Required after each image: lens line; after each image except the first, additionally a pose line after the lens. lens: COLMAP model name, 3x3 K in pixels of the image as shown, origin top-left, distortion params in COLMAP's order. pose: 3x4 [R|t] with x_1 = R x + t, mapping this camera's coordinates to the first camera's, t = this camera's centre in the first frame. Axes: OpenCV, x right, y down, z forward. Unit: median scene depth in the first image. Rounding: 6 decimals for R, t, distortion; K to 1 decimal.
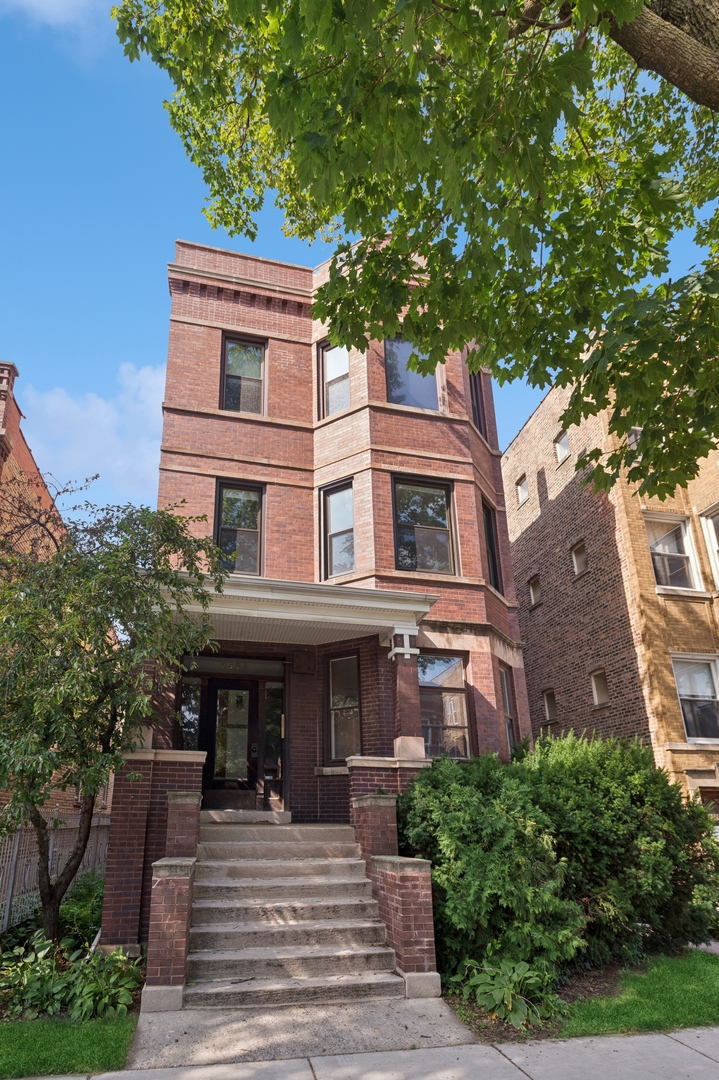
lens RADIAL K [[580.9, 0, 359.5], [0, 580.9, 540.0], [0, 0, 1]] dist [-0.001586, -0.000462]
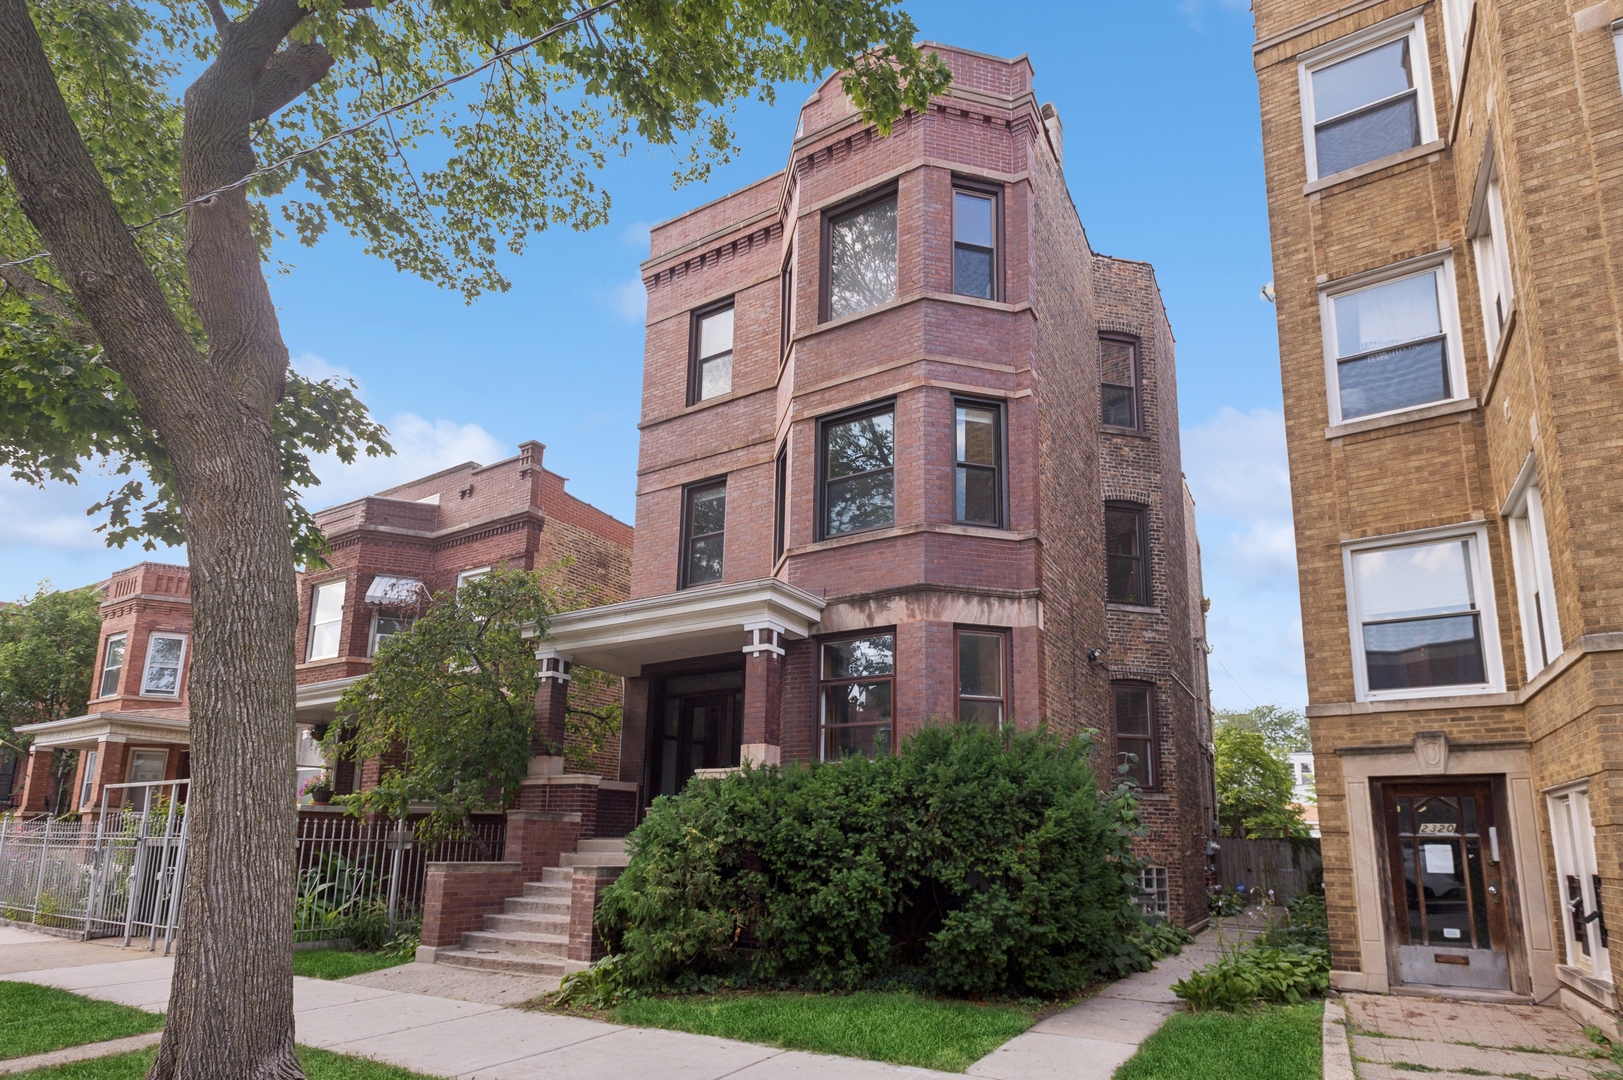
lens RADIAL K [[829.7, 0, 811.5], [0, 829.7, 540.0], [0, 0, 1]] dist [0.003592, 0.000297]
pose [[0.723768, -0.236391, -0.648289, 0.842766], [0.295704, 0.955107, -0.018136, 0.070215], [0.623473, -0.178576, 0.761178, 0.108896]]
